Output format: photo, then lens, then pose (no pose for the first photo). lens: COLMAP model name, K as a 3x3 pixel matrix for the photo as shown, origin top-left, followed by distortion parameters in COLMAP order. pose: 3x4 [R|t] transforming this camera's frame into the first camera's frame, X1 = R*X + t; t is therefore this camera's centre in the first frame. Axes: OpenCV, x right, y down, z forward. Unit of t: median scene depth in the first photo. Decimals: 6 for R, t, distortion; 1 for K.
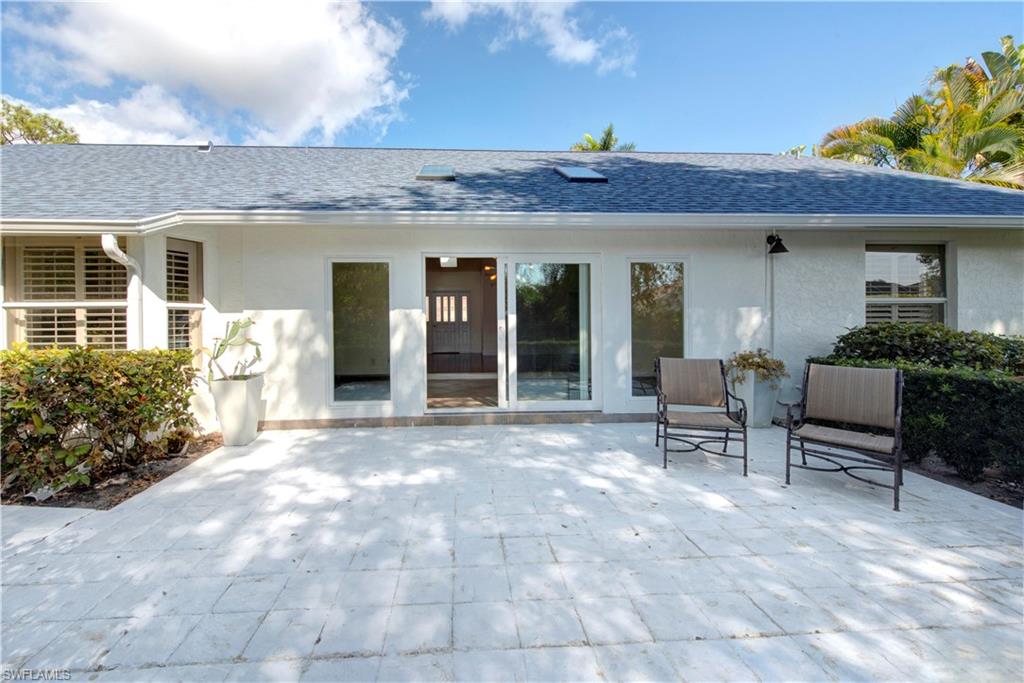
lens RADIAL K [[391.1, 0, 511.1], [0, 391.1, 310.2], [0, 0, 1]] dist [-0.001566, -0.000408]
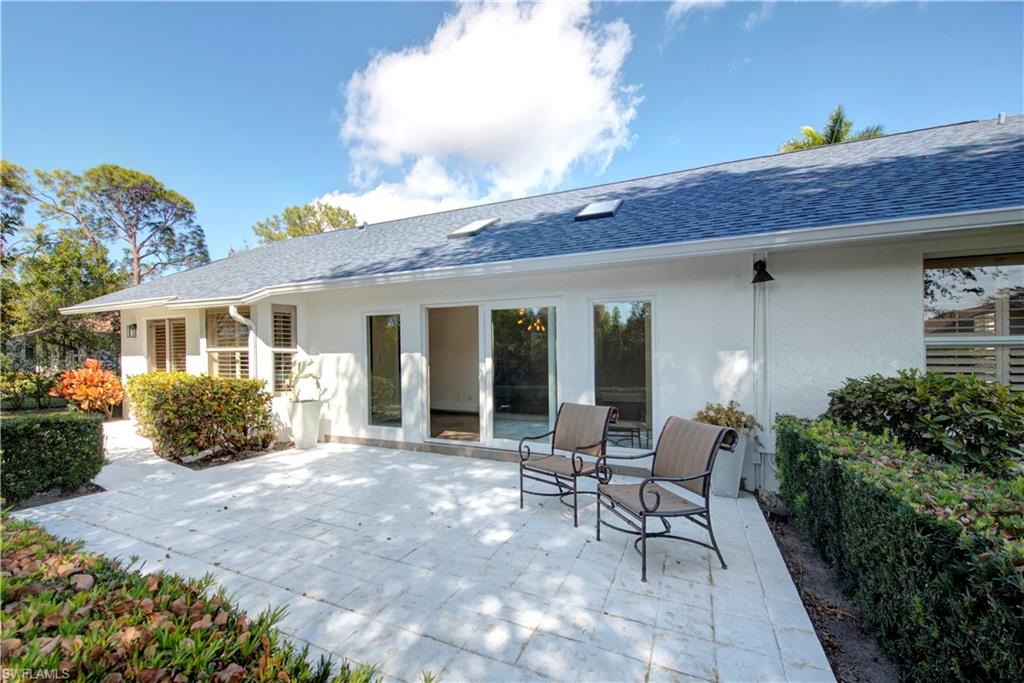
lens RADIAL K [[412.5, 0, 510.6], [0, 412.5, 357.2], [0, 0, 1]] dist [-0.000247, -0.000076]
pose [[0.889882, 0.006089, -0.456151, 0.600029], [-0.001271, 0.999940, 0.010869, -0.003101], [0.456190, -0.009093, 0.889836, 0.016986]]
